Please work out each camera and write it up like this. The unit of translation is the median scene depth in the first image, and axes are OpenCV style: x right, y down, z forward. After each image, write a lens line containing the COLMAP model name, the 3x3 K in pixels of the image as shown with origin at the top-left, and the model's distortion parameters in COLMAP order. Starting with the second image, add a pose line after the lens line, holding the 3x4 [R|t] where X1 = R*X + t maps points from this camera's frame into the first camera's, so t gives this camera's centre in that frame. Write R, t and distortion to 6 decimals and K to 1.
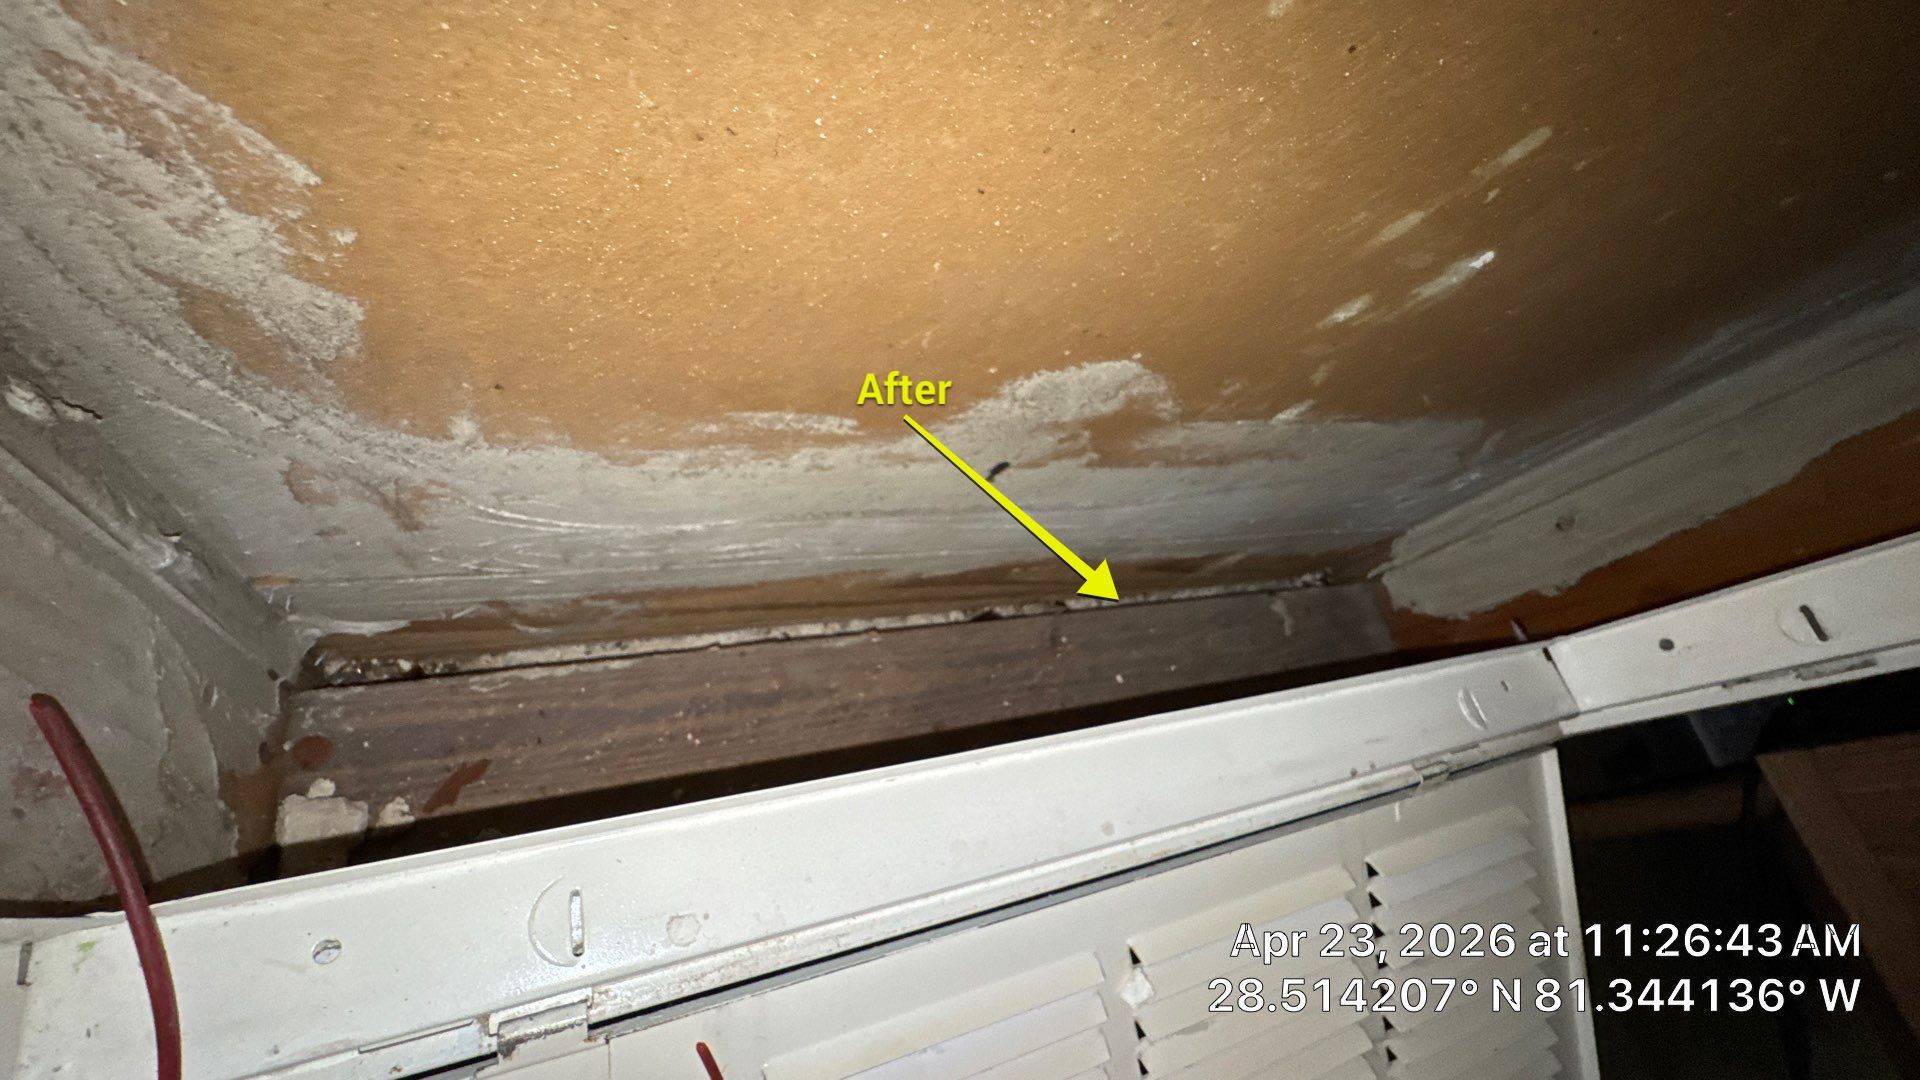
lens RADIAL K [[782.6, 0, 960.6], [0, 782.6, 539.0], [0, 0, 1]] dist [-0.013724, 0.001262]
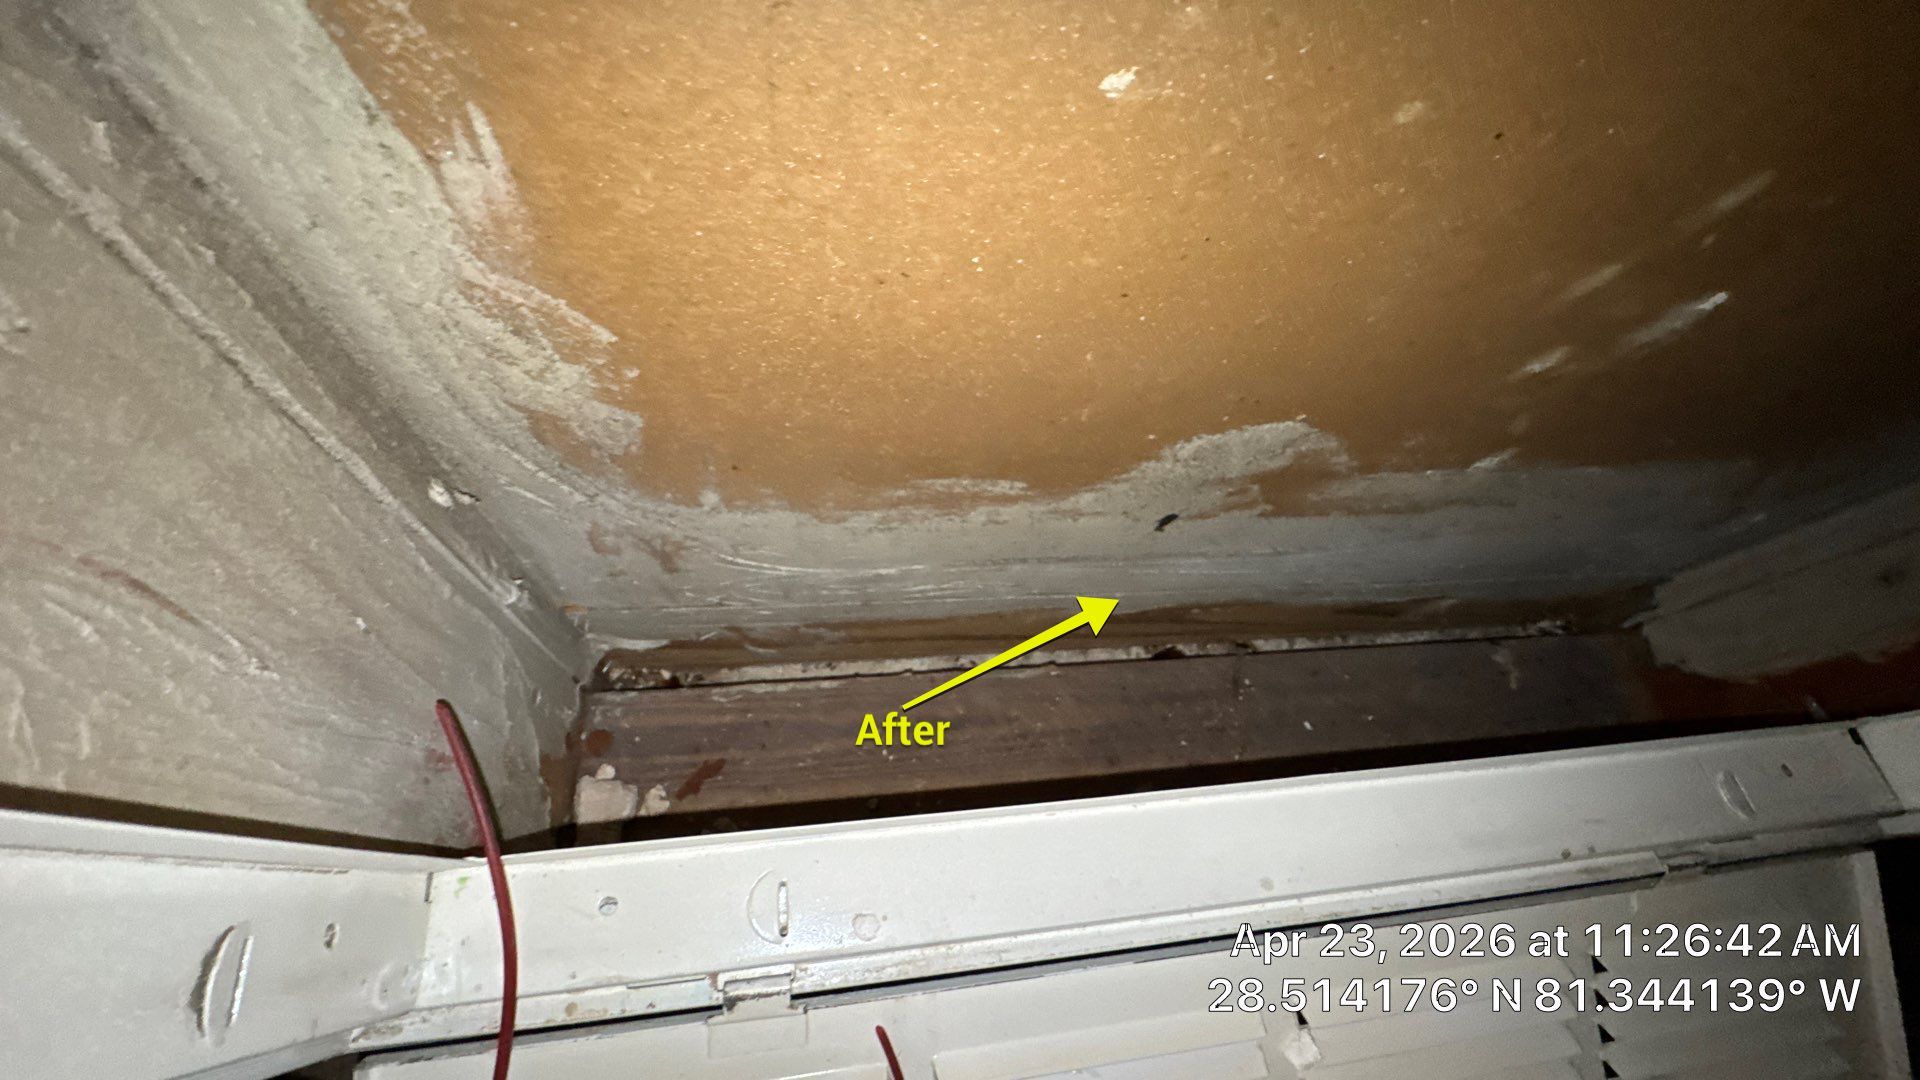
lens RADIAL K [[782.6, 0, 954.6], [0, 782.6, 536.4], [0, 0, 1]] dist [-0.013724, 0.001262]
pose [[0.963458, 0.010969, -0.267636, 0.058073], [-0.016131, 0.999724, -0.017099, -0.049095], [0.267375, 0.020791, 0.963368, -0.078956]]
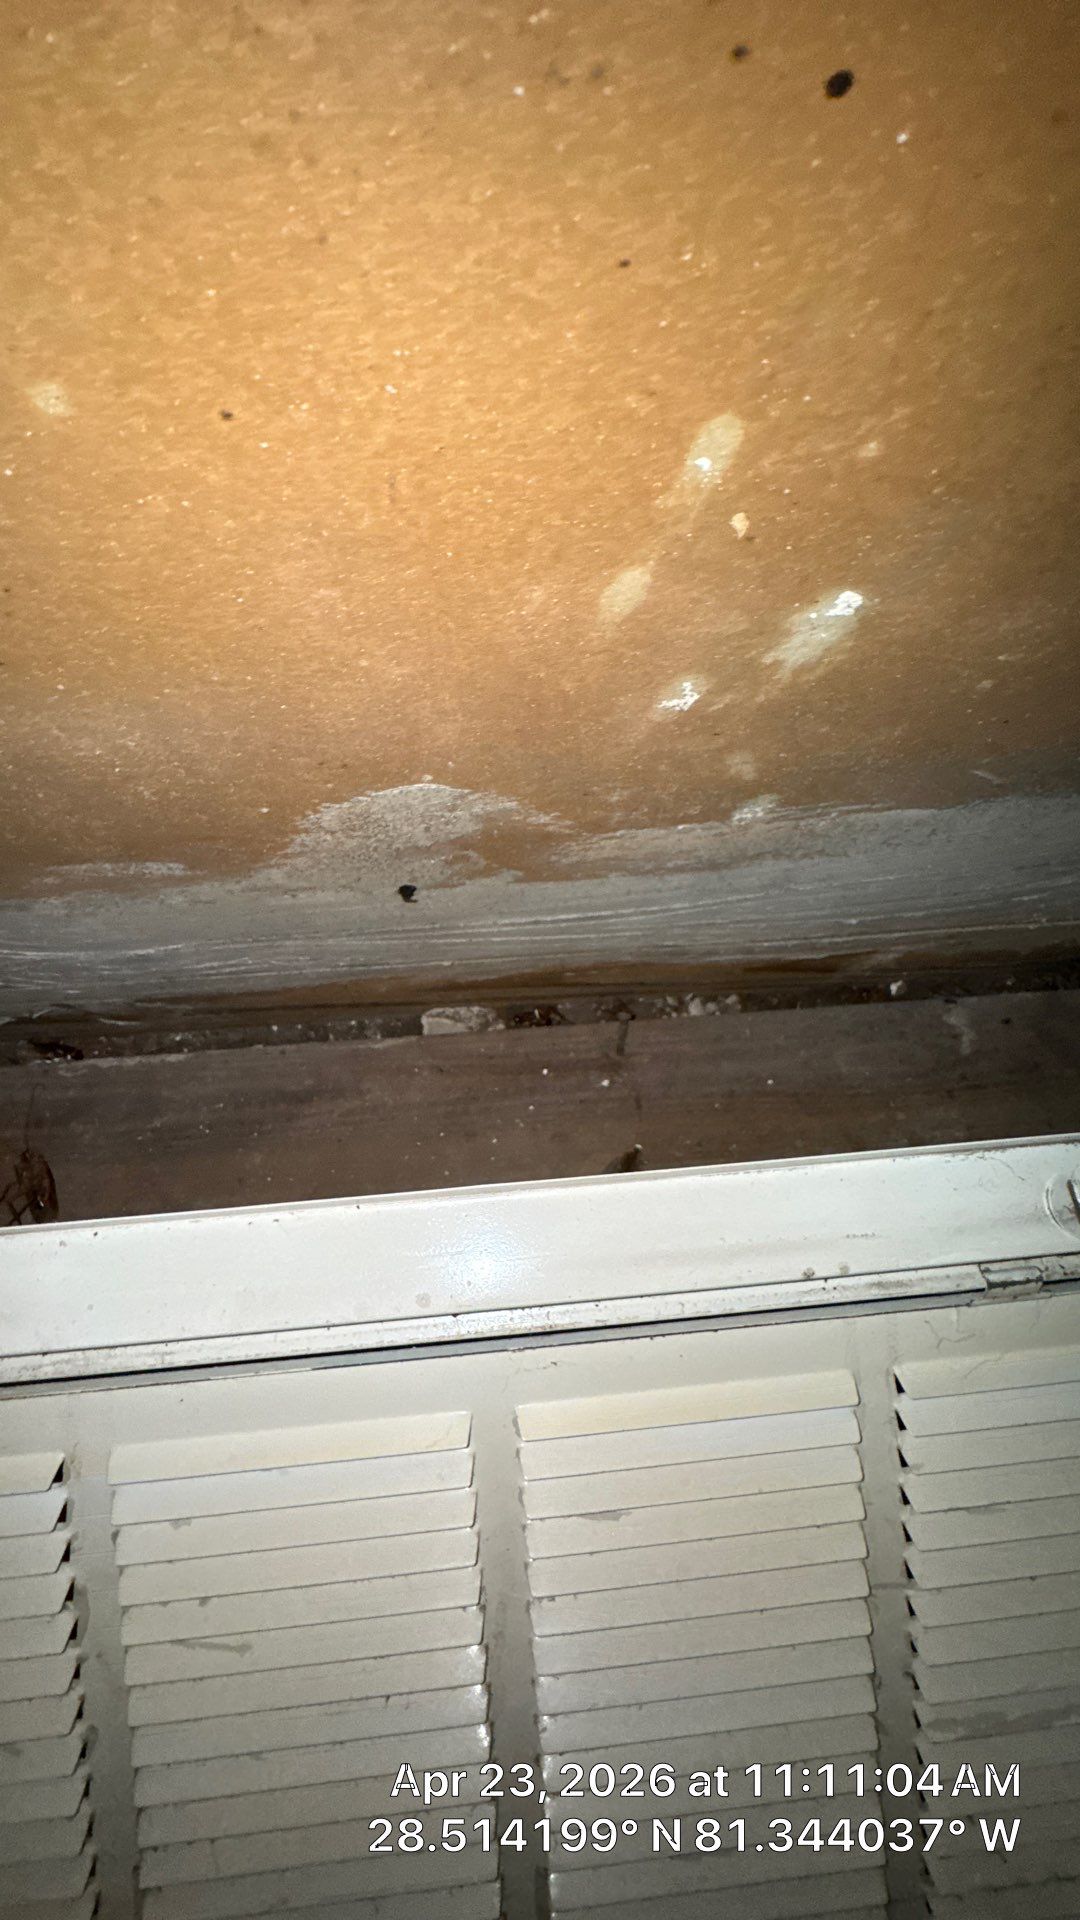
lens RADIAL K [[782.6, 0, 546.7], [0, 782.6, 956.2], [0, 0, 1]] dist [-0.013724, 0.001262]
pose [[0.922396, 0.024739, -0.385452, 0.598719], [0.015961, 0.994653, 0.102033, -0.112893], [0.385915, -0.100267, 0.917069, 0.223884]]
